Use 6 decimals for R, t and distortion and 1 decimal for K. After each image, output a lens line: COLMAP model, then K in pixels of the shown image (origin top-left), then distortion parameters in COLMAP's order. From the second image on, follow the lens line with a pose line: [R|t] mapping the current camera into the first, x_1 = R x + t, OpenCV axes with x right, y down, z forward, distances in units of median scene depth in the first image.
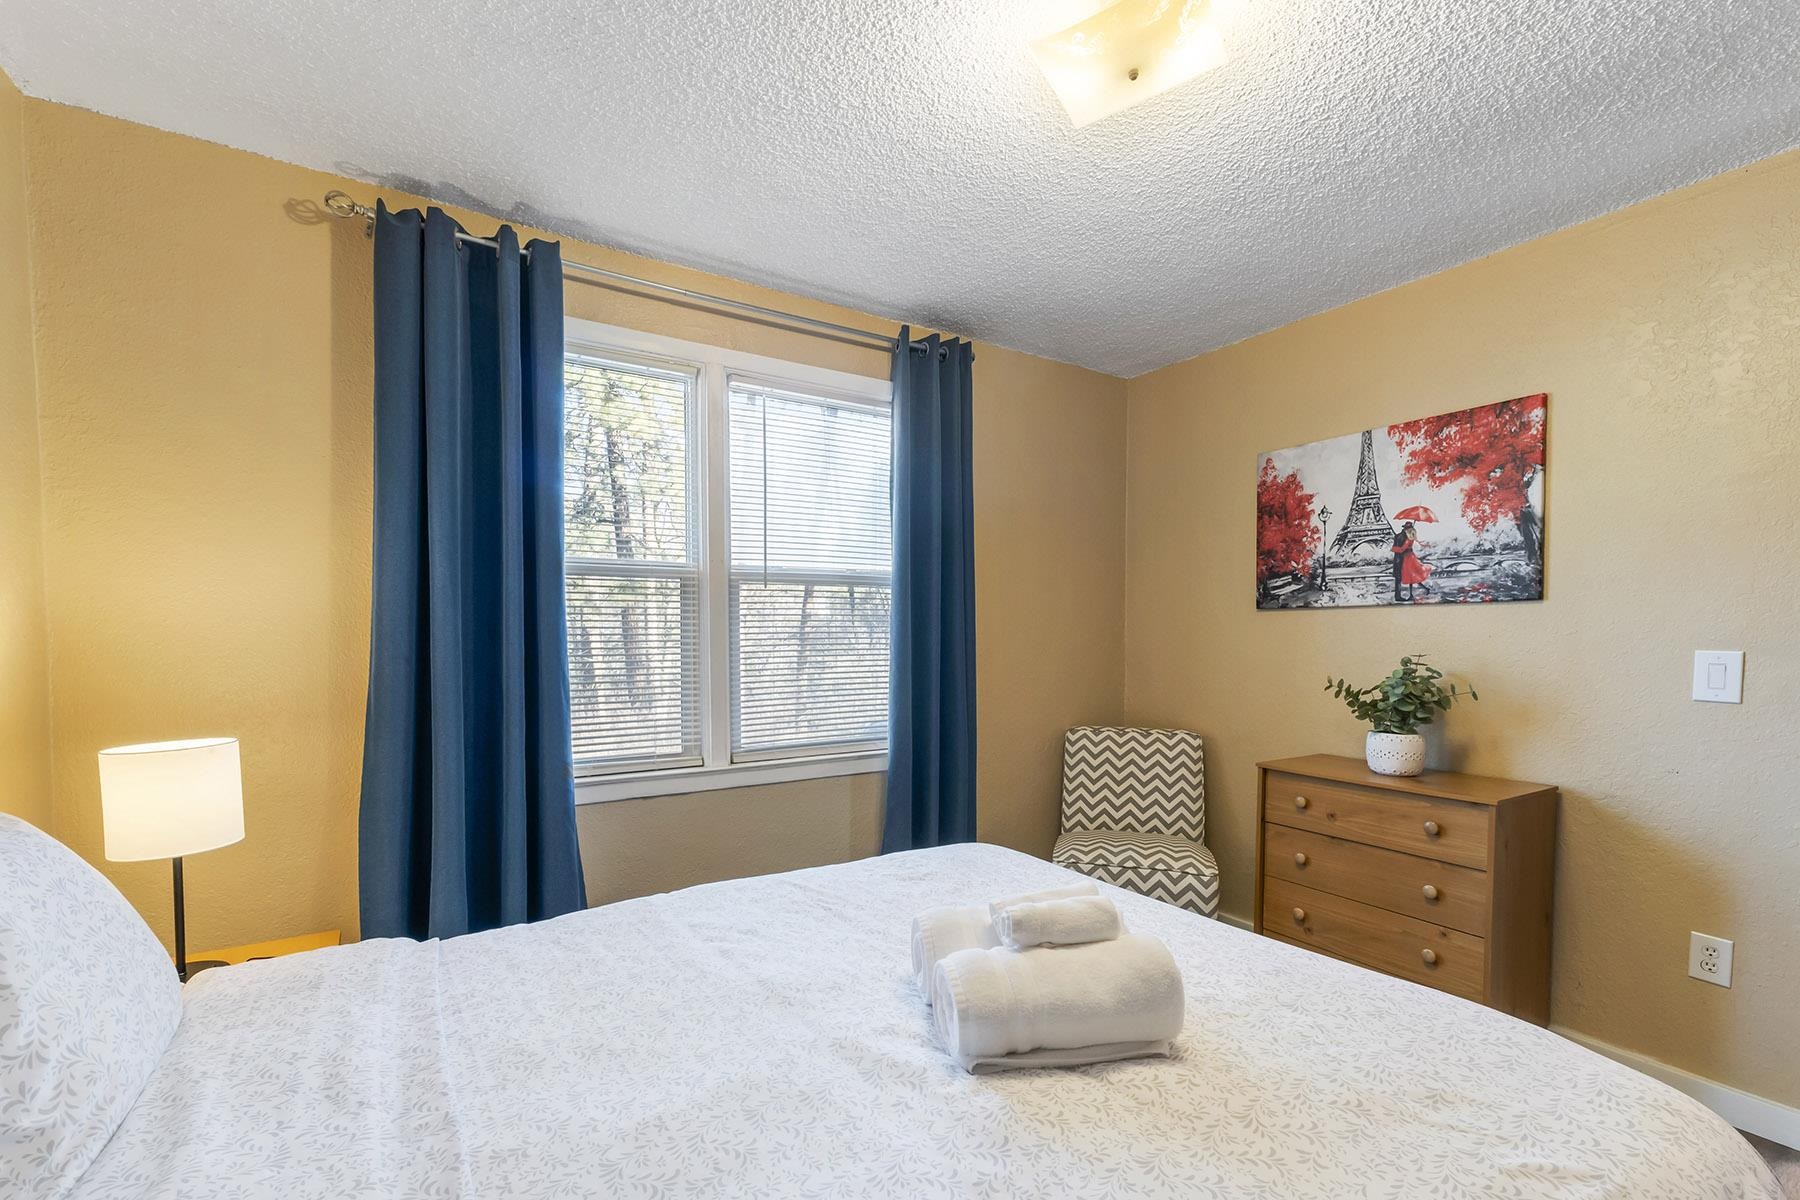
lens RADIAL K [[769.7, 0, 901.6], [0, 769.7, 648.6], [0, 0, 1]] dist [0.000345, 0.000016]
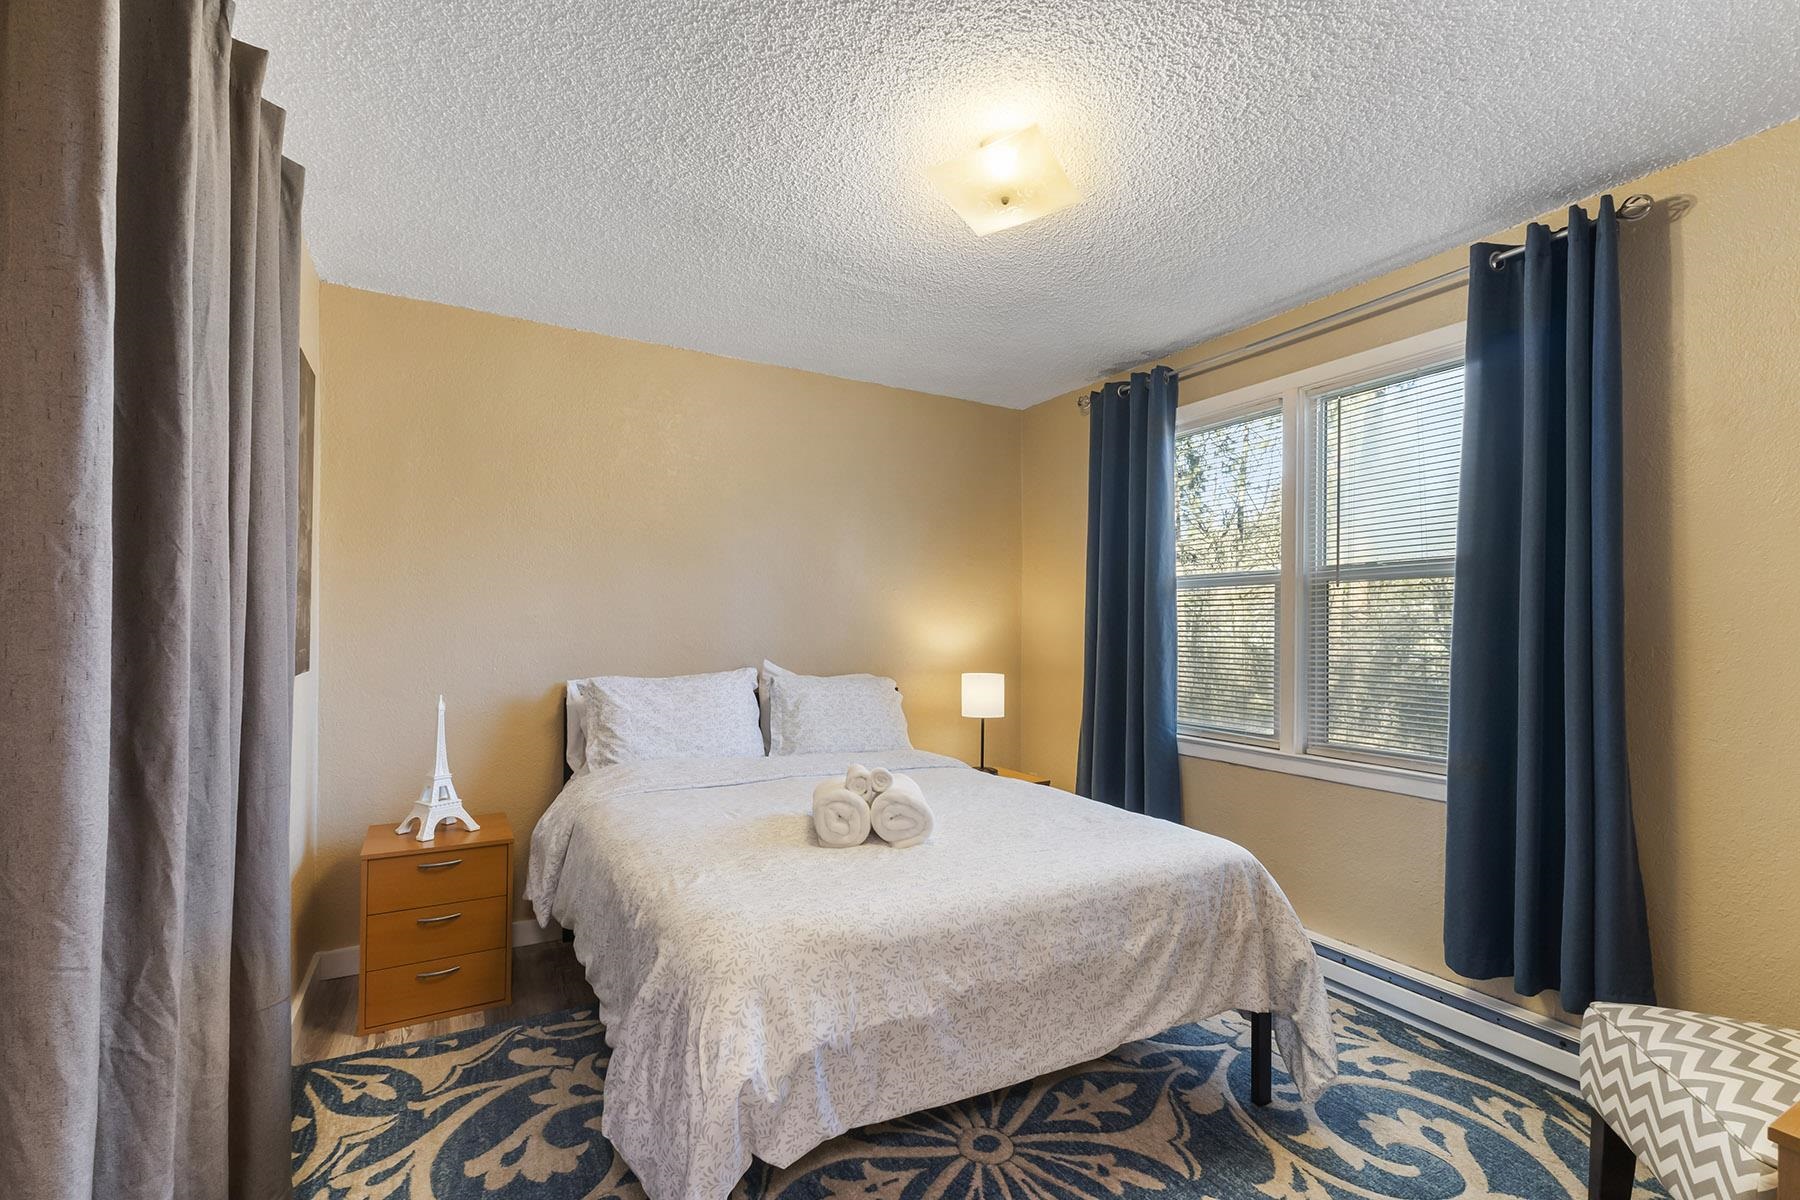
lens RADIAL K [[765.9, 0, 901.1], [0, 765.9, 621.4], [0, 0, 1]] dist [0.000081, -0.000001]
pose [[-0.069822, -0.002412, -0.997557, 1.020662], [-0.026831, 0.999640, -0.000539, -0.020474], [0.997199, 0.026728, -0.069862, 0.597624]]
